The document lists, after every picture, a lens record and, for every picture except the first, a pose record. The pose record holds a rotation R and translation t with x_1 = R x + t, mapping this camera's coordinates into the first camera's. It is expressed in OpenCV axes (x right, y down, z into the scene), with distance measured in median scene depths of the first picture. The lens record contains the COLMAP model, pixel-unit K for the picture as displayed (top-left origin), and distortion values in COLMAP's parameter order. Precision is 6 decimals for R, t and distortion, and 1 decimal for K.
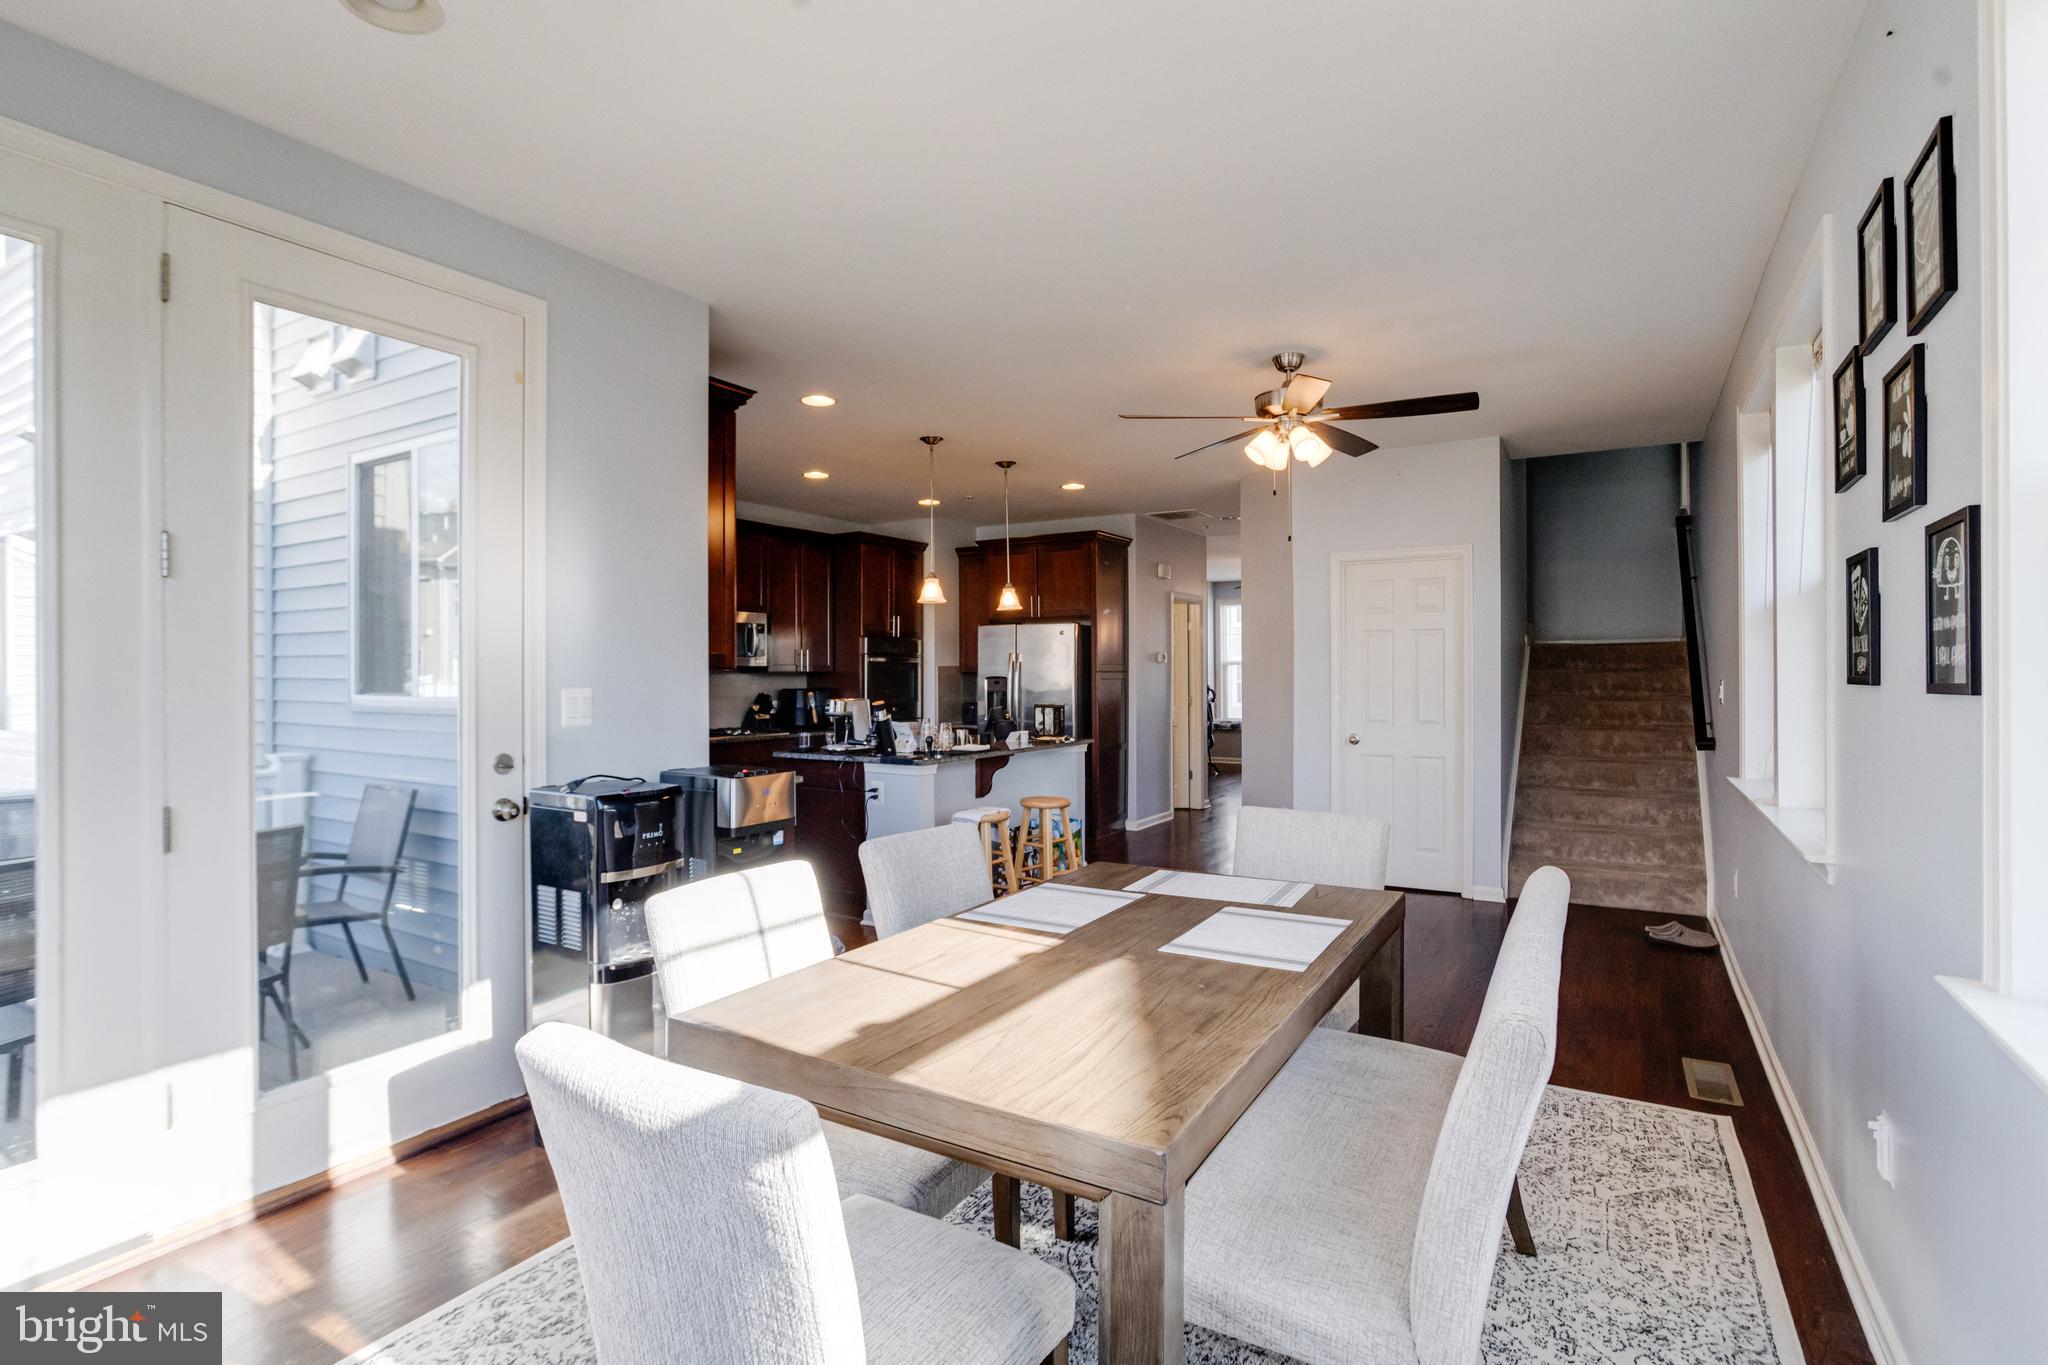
lens RADIAL K [[1005.9, 0, 1006.9], [0, 1005.9, 676.1], [0, 0, 1]] dist [-0.014003, 0.000531]
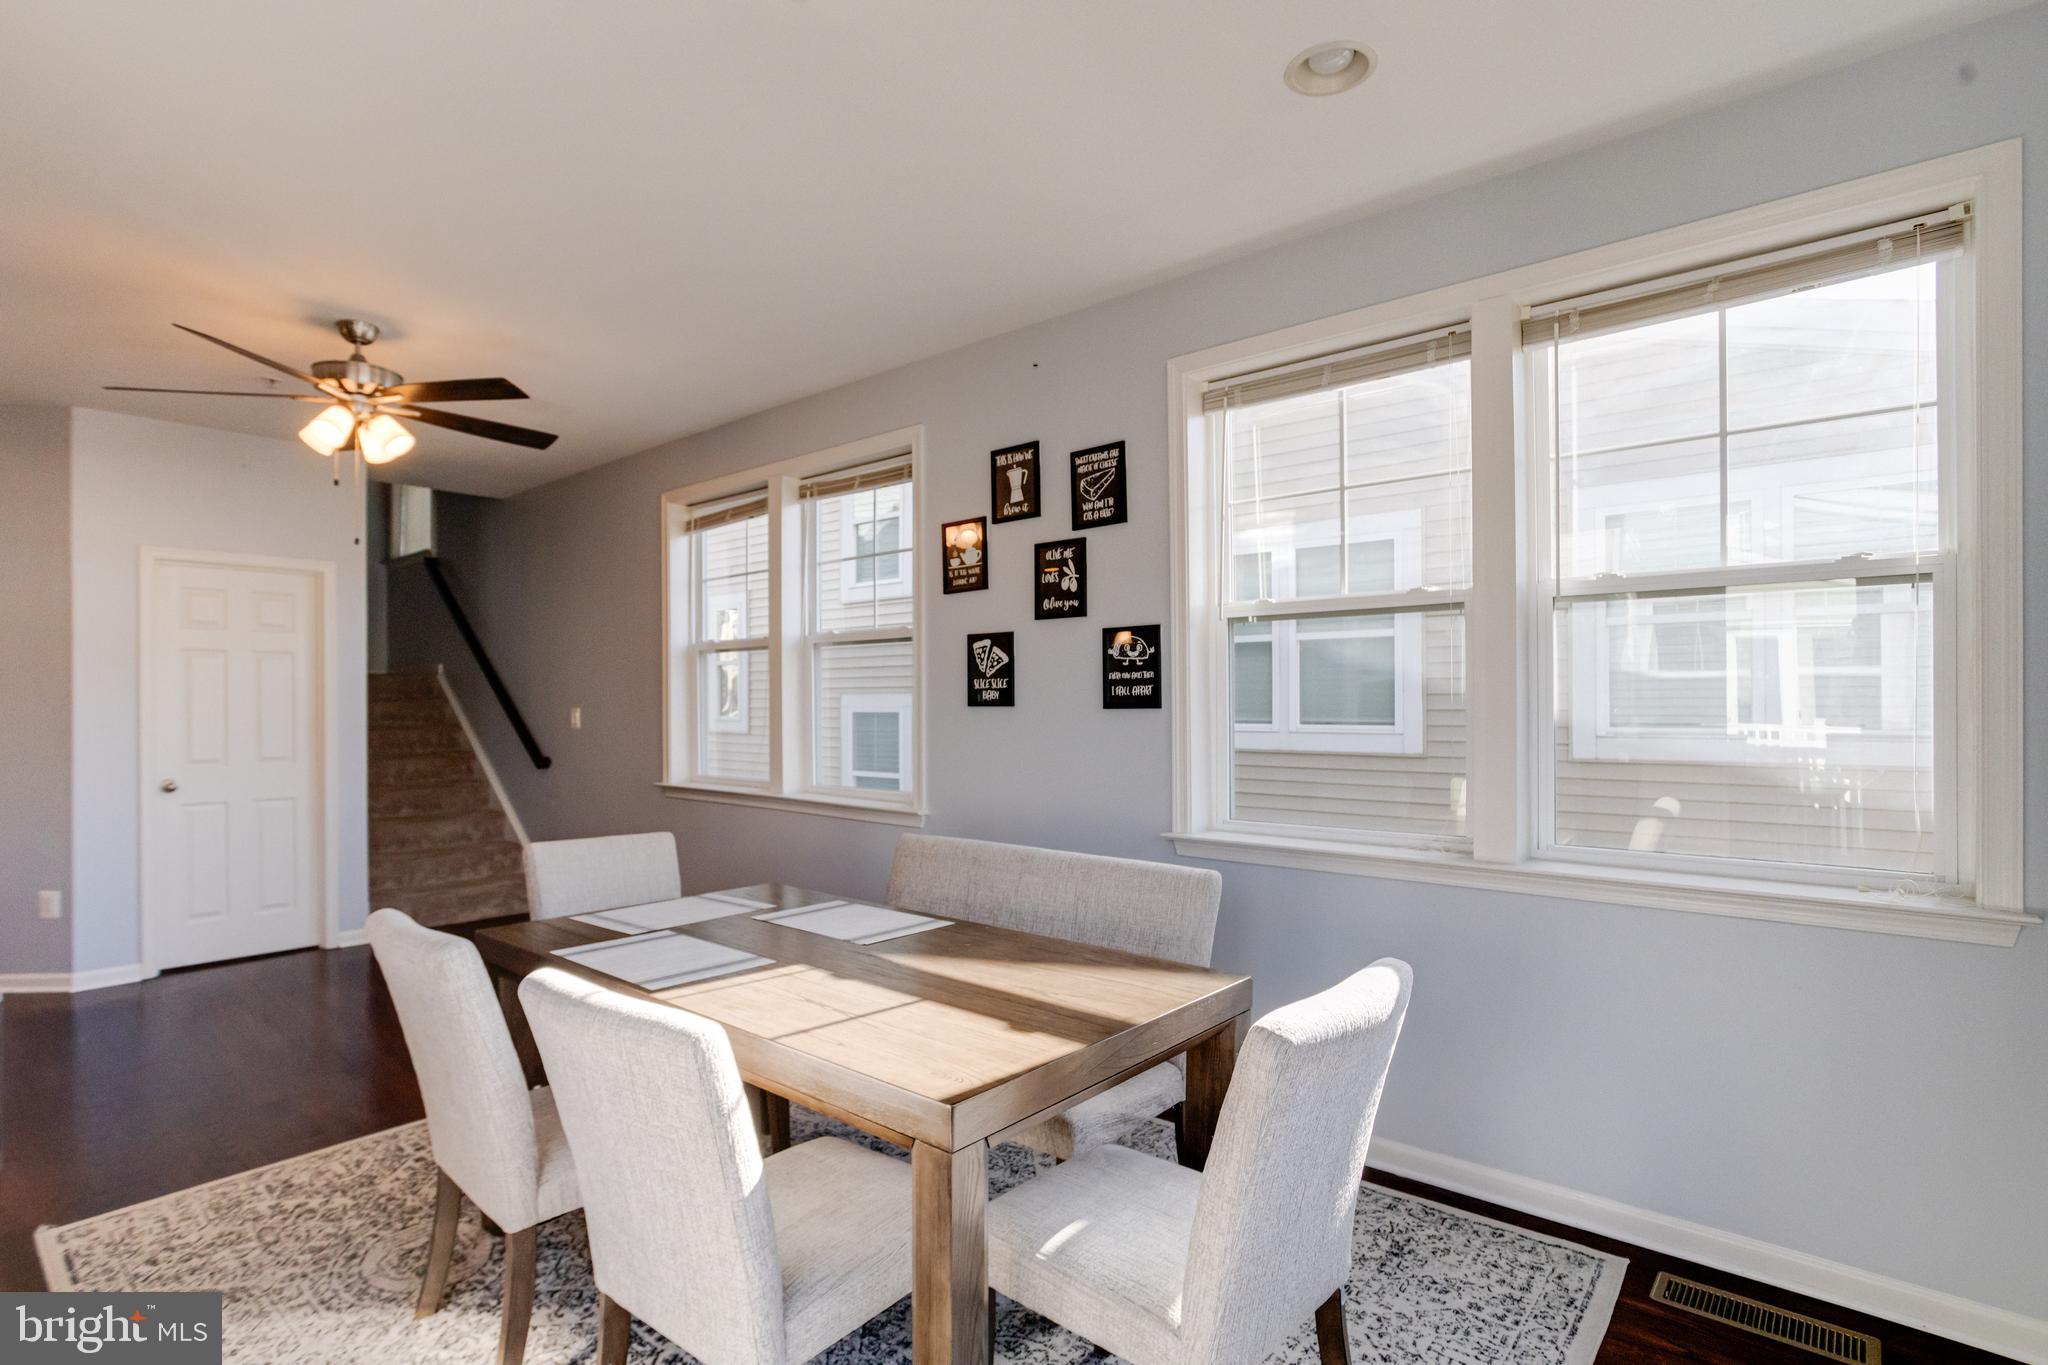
lens RADIAL K [[1005.9, 0, 1009.3], [0, 1005.9, 692.6], [0, 0, 1]] dist [-0.014003, 0.000531]
pose [[0.174588, 0.012986, 0.984556, -0.447824], [0.003620, 0.999898, -0.013831, 0.004550], [-0.984635, 0.005978, 0.174523, 0.312845]]
